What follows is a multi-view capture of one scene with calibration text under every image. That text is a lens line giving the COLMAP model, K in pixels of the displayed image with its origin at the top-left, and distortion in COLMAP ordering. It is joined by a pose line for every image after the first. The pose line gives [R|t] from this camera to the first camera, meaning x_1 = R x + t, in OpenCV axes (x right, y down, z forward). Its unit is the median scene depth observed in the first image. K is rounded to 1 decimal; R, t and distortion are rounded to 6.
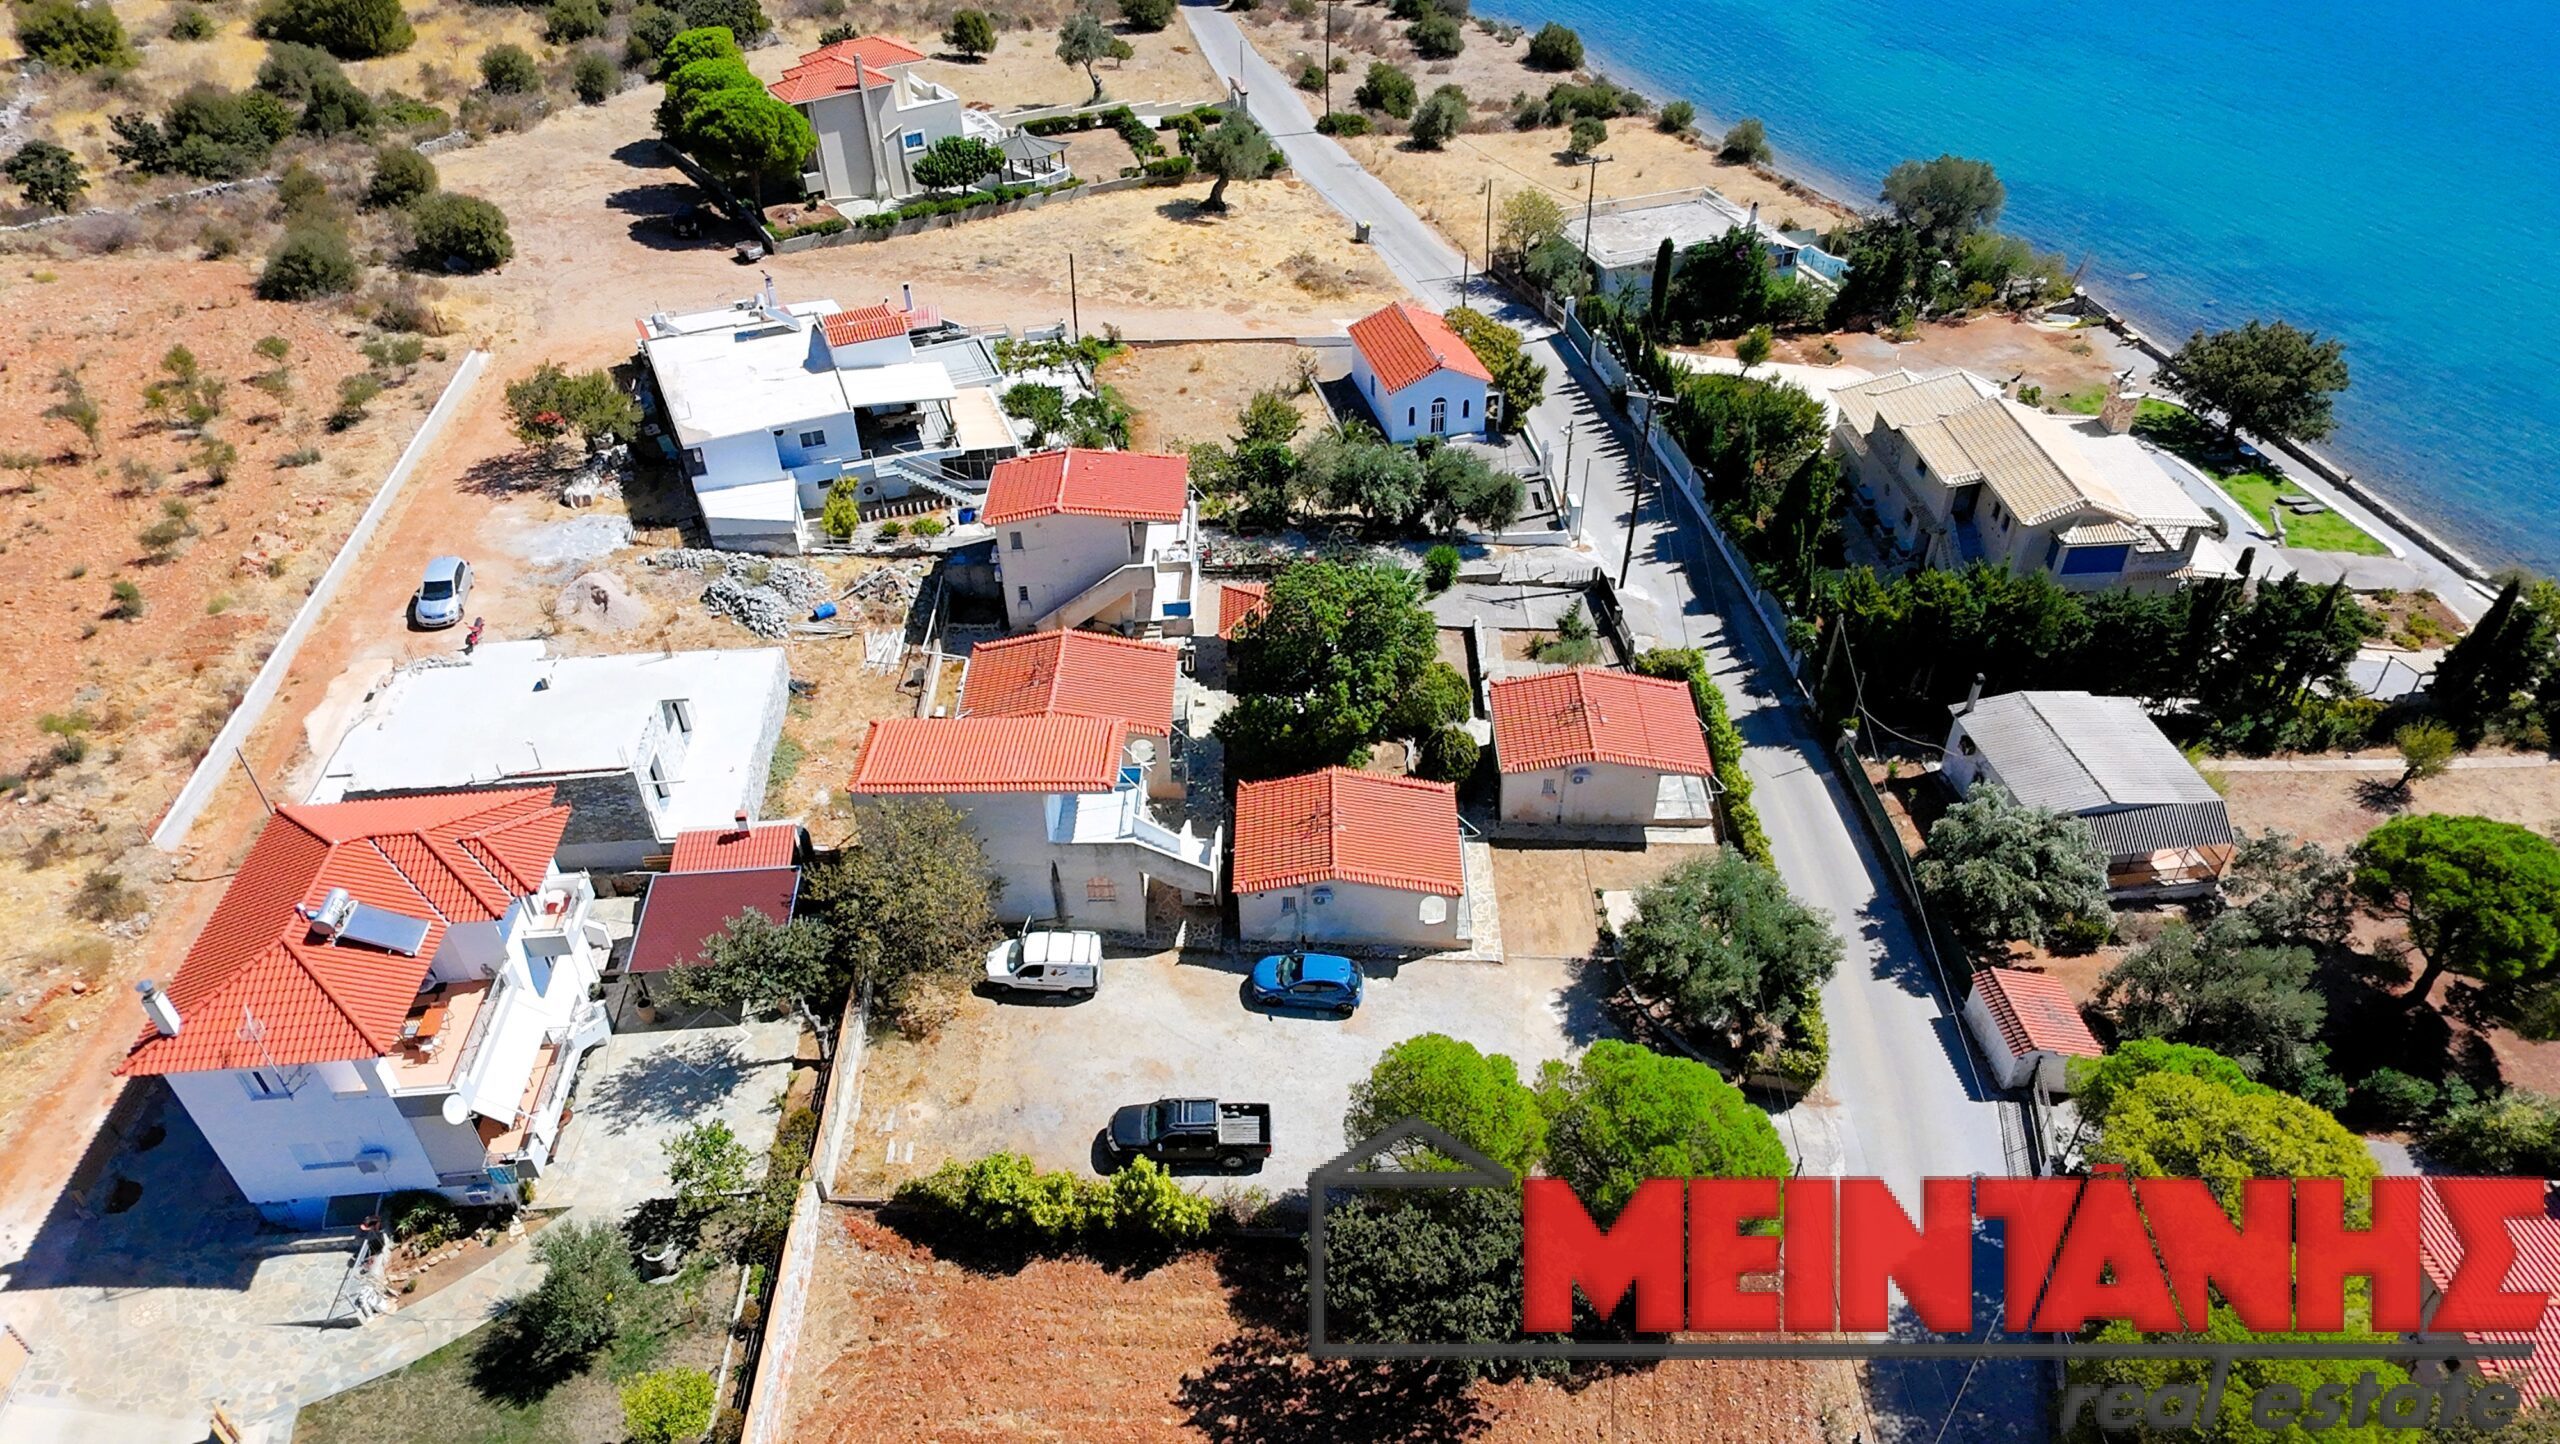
lens RADIAL K [[1640.6, 0, 1300.7], [0, 1640.6, 721.2], [0, 0, 1]] dist [0.002976, -0.002092]
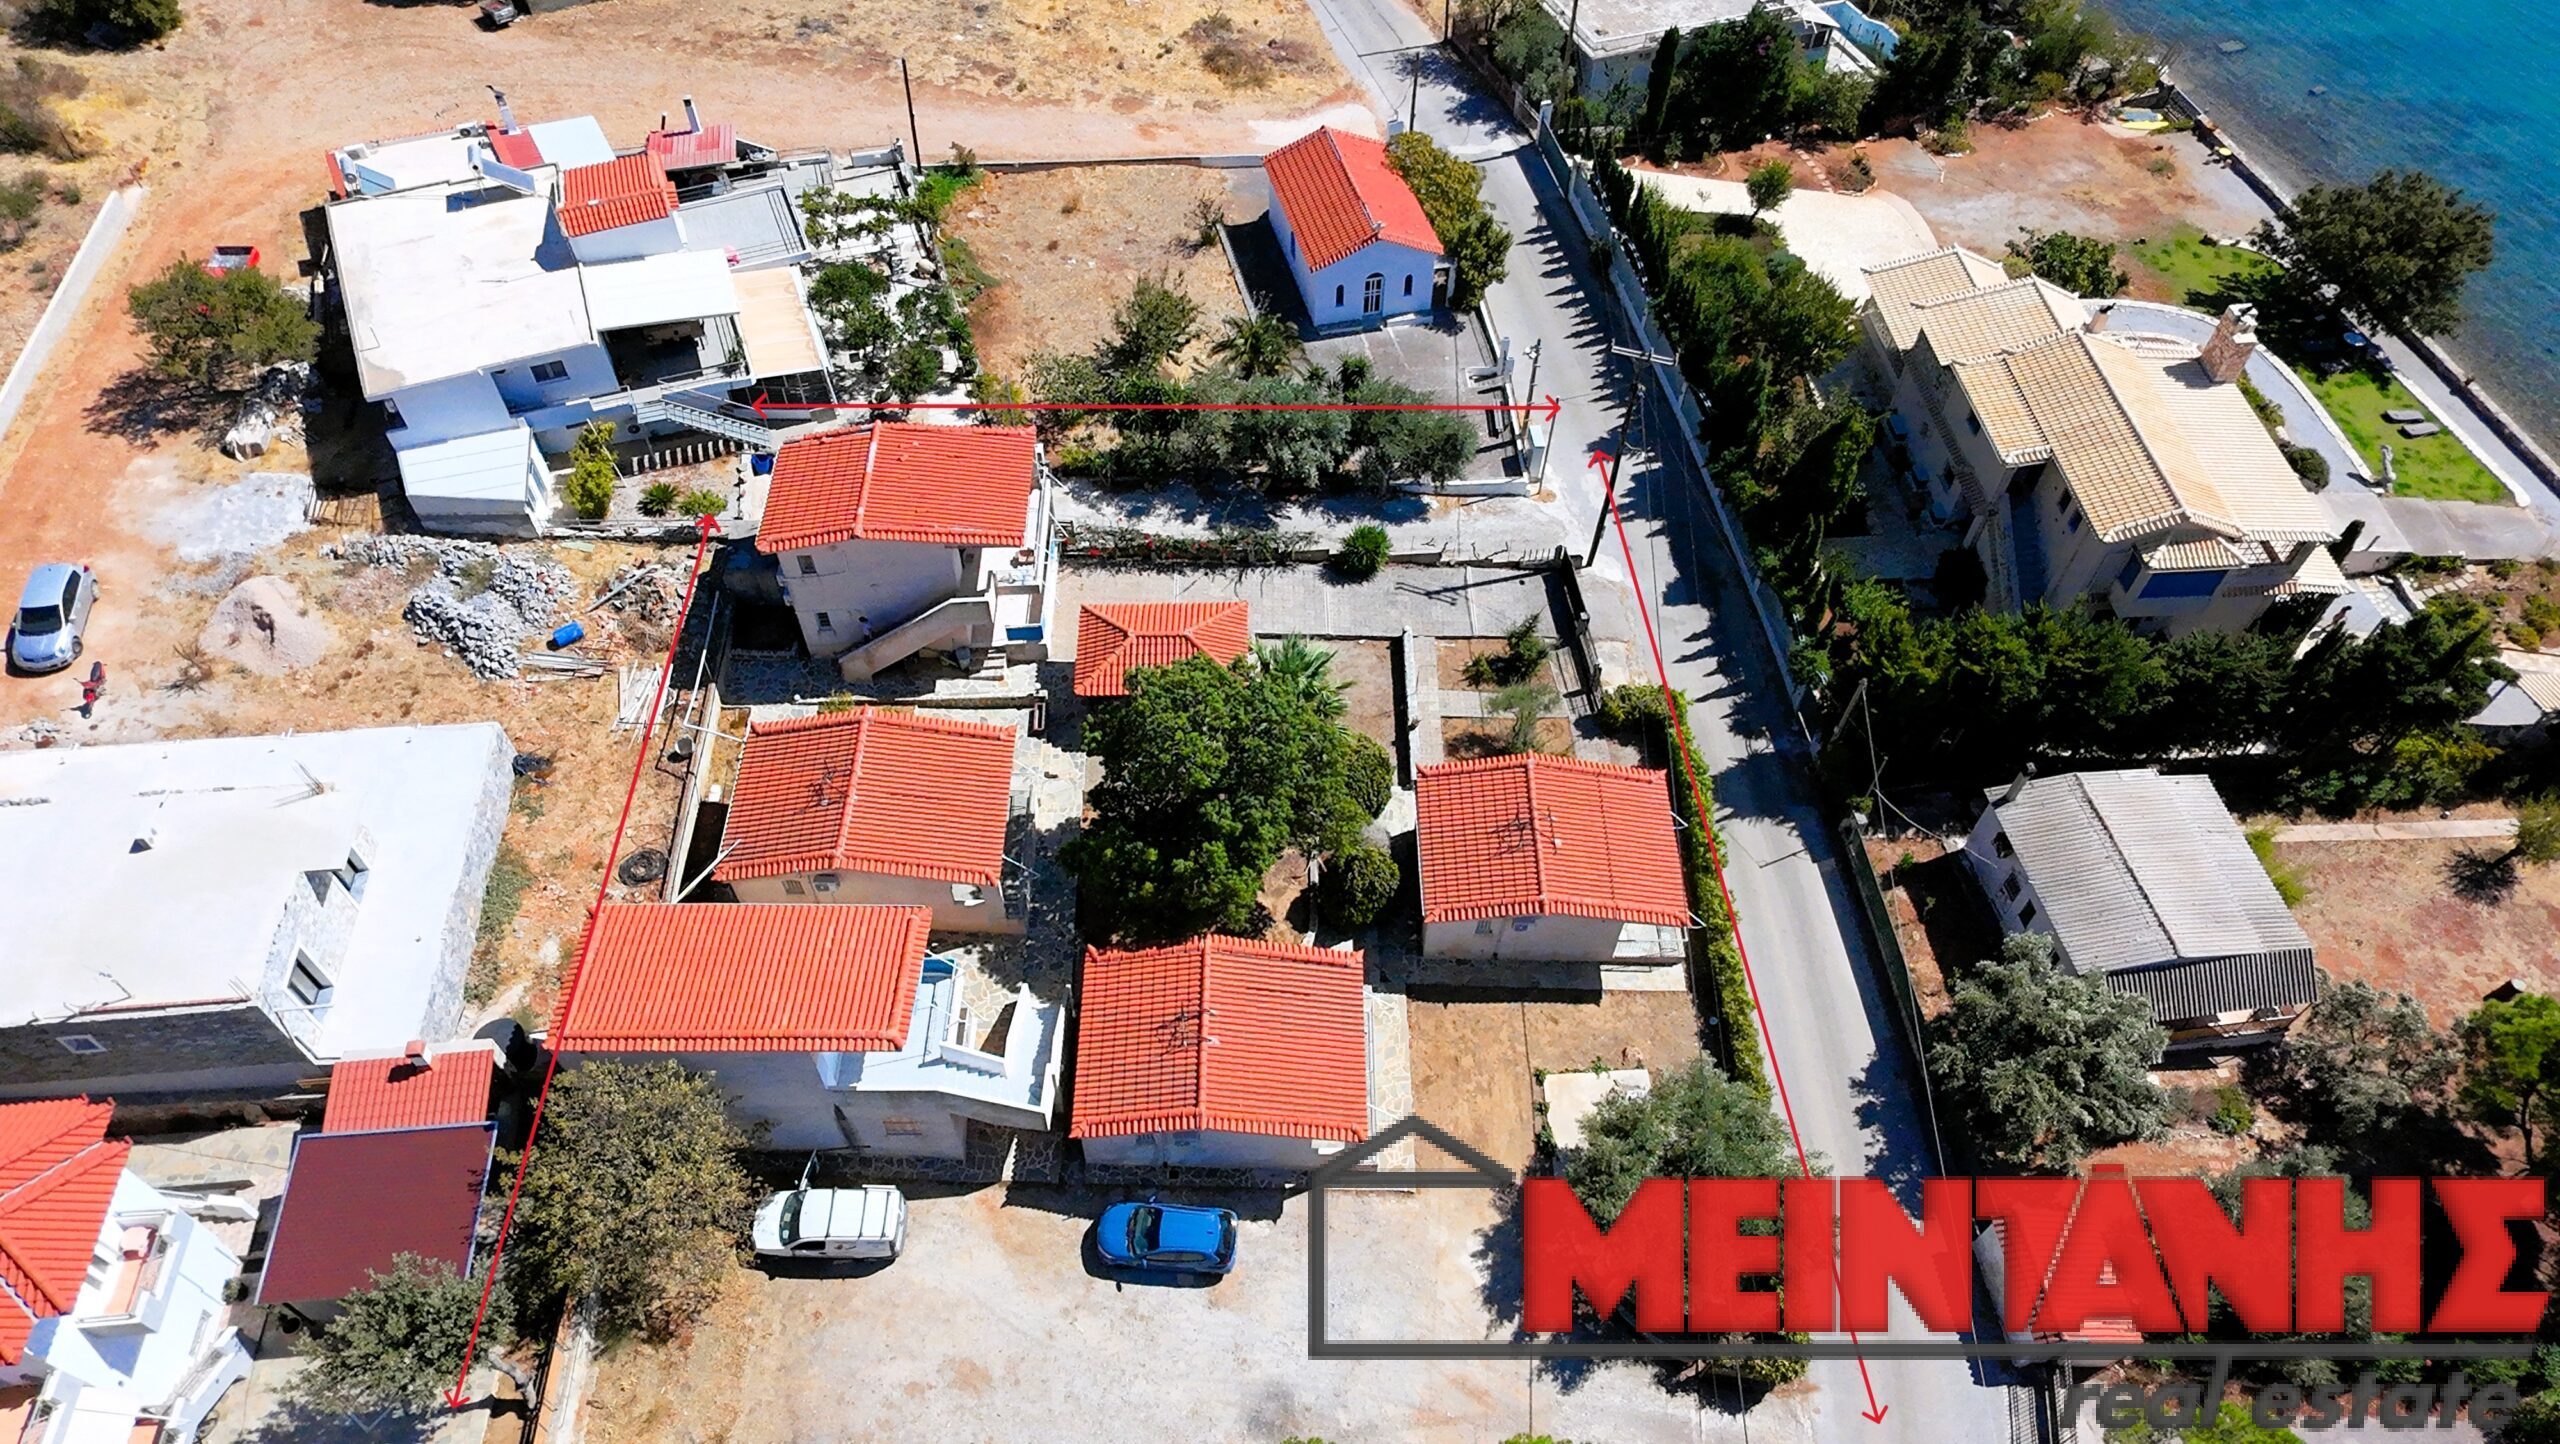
lens RADIAL K [[1640.6, 0, 1299.4], [0, 1640.6, 717.4], [0, 0, 1]] dist [0.002976, -0.002092]
pose [[0.999415, 0.012073, 0.031987, 0.030876], [-0.019186, 0.972425, 0.232426, -0.210627], [-0.028299, -0.232904, 0.972088, 0.221189]]
